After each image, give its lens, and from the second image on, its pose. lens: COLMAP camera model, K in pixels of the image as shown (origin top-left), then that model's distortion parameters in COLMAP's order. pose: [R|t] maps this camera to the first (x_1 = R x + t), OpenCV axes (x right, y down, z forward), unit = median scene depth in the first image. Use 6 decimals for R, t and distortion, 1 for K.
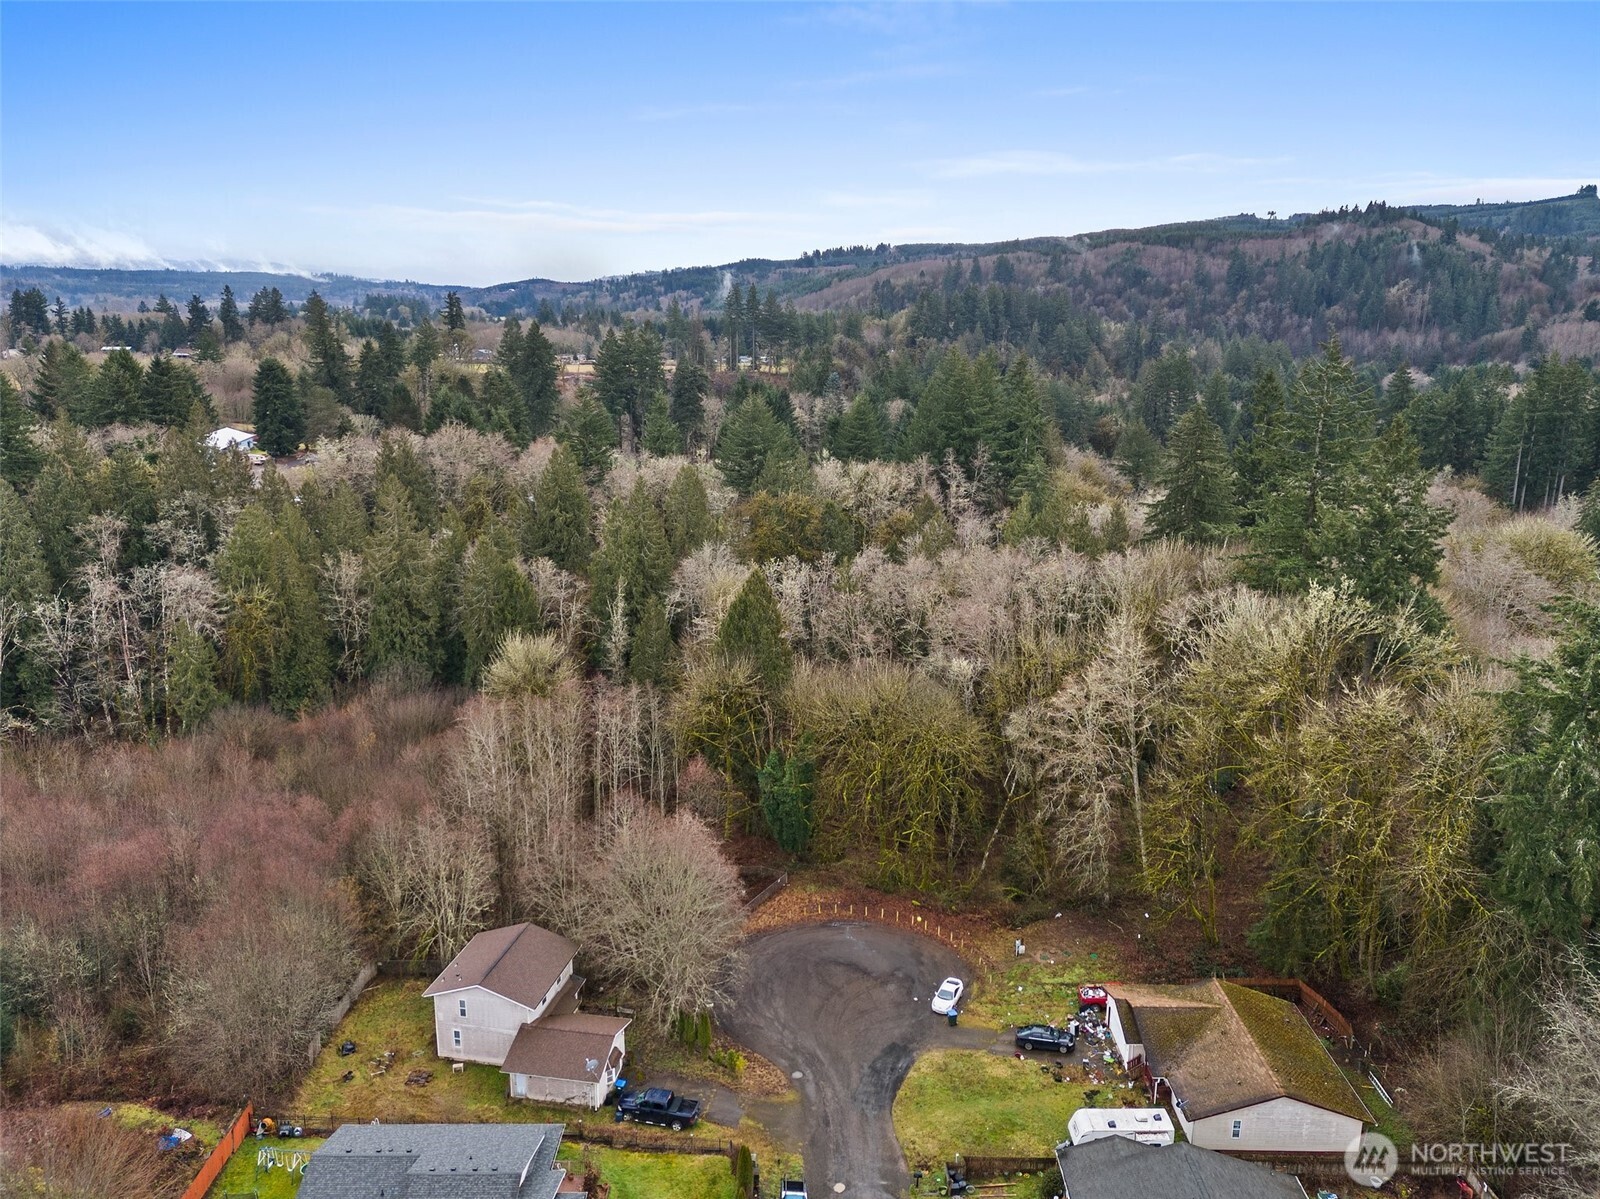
lens RADIAL K [[1173.4, 0, 800.3], [0, 1173.4, 592.7], [0, 0, 1]] dist [0.097660, -0.105350]
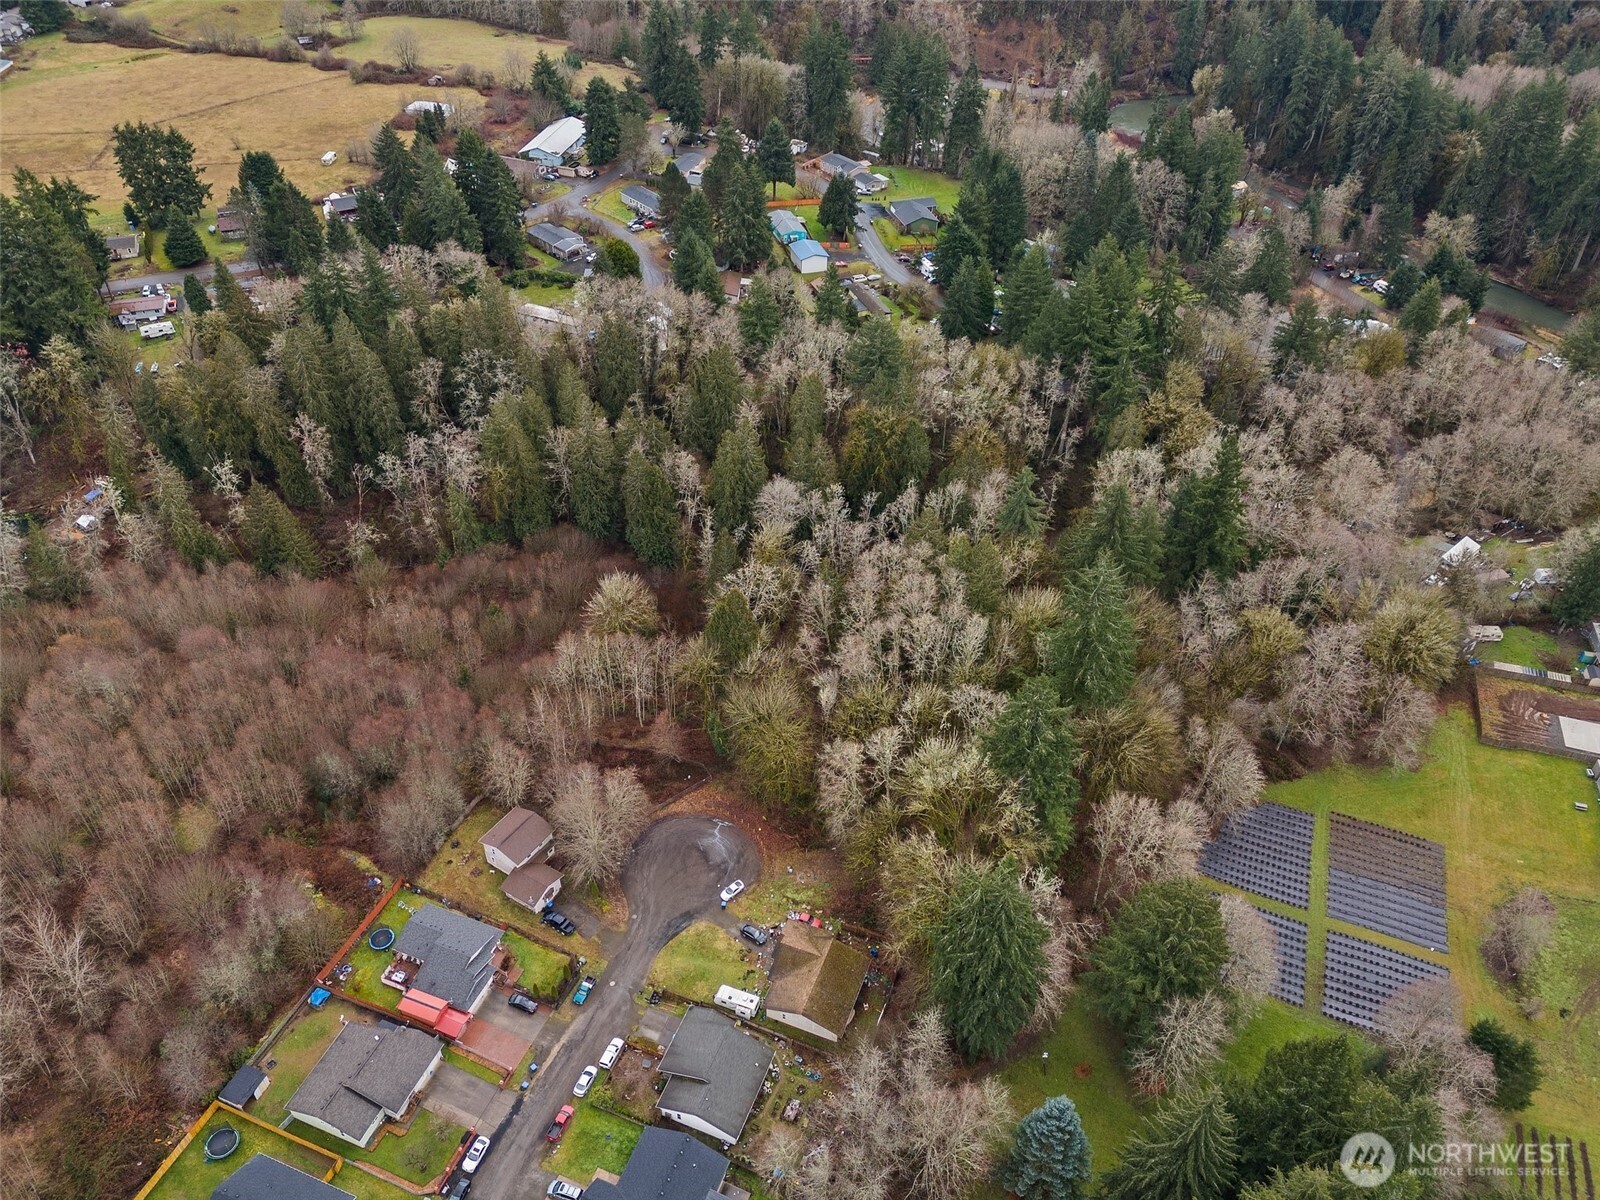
lens RADIAL K [[1173.4, 0, 800.3], [0, 1173.4, 593.2], [0, 0, 1]] dist [0.097660, -0.105350]
pose [[0.931747, 0.237222, -0.274906, 0.562540], [-0.098799, 0.894155, 0.436721, -0.836147], [0.349409, -0.379753, 0.856563, -0.388242]]
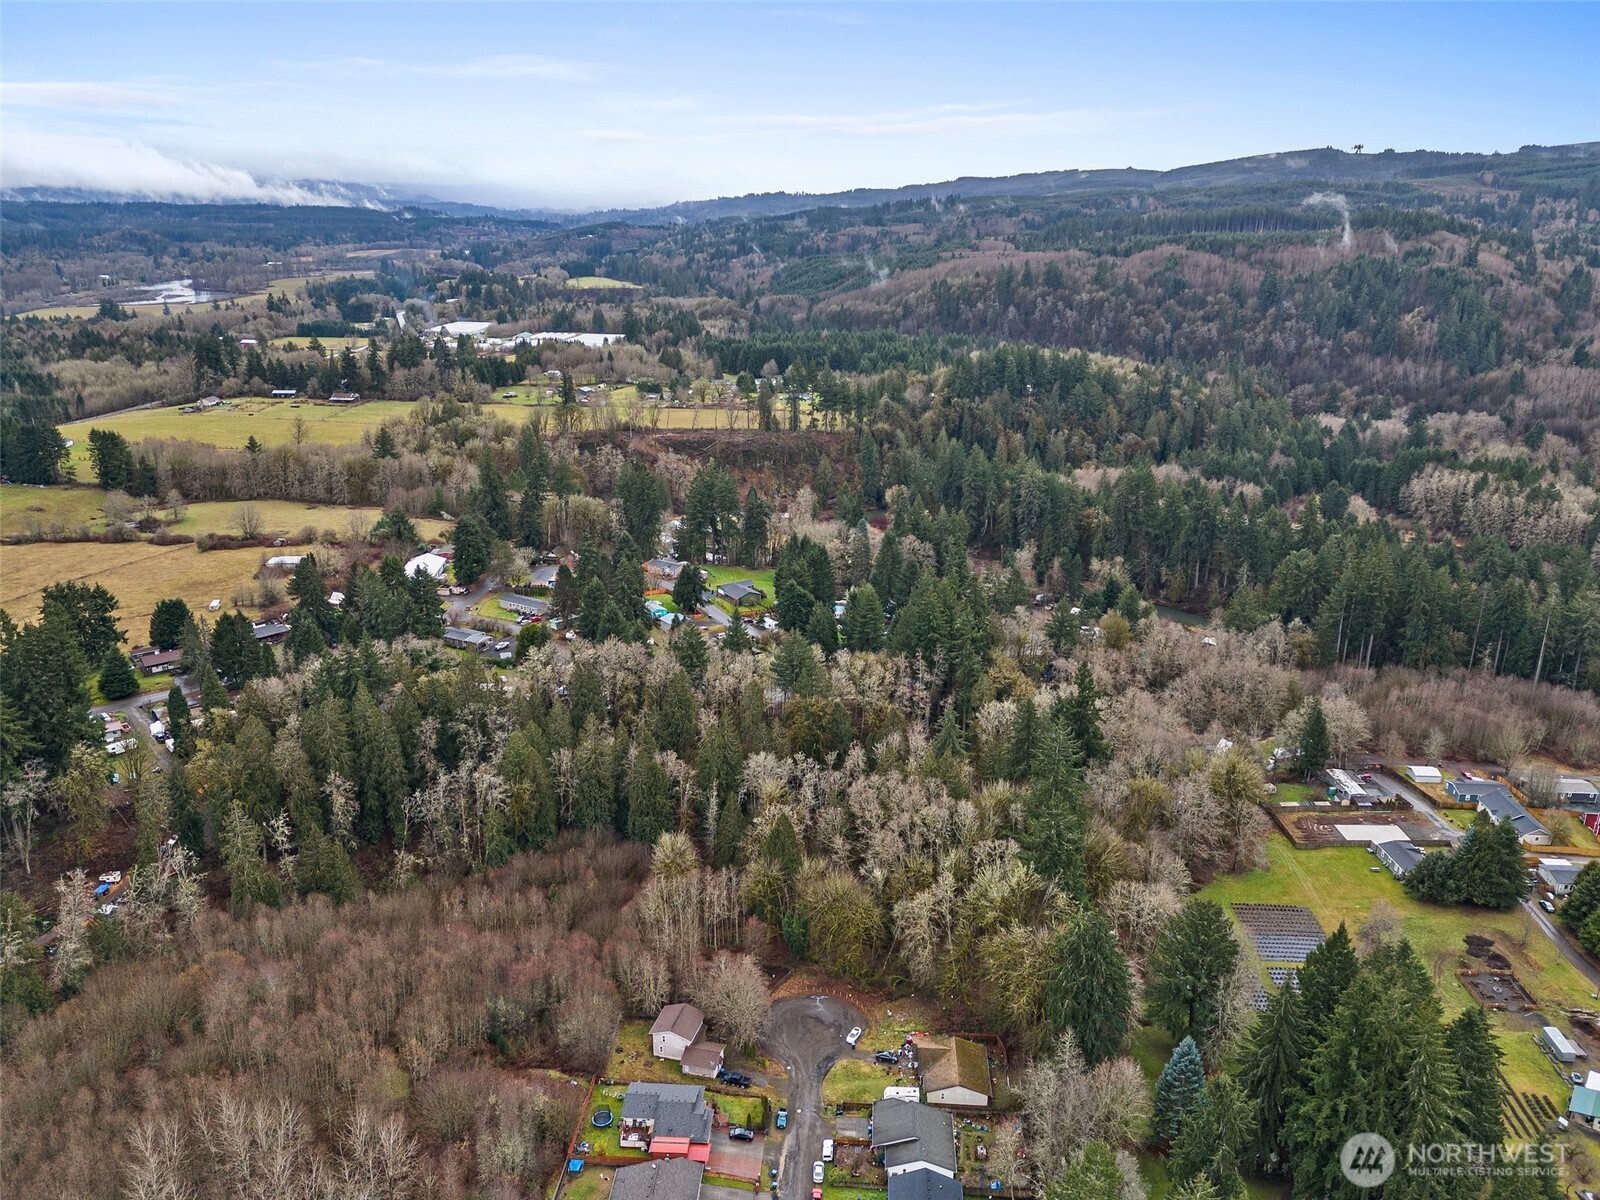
lens RADIAL K [[1173.4, 0, 800.3], [0, 1173.4, 593.2], [0, 0, 1]] dist [0.097660, -0.105350]
pose [[0.998204, 0.019751, -0.056558, 0.116546], [-0.015934, 0.997615, 0.067161, -0.630388], [0.057750, -0.066139, 0.996138, -1.190904]]
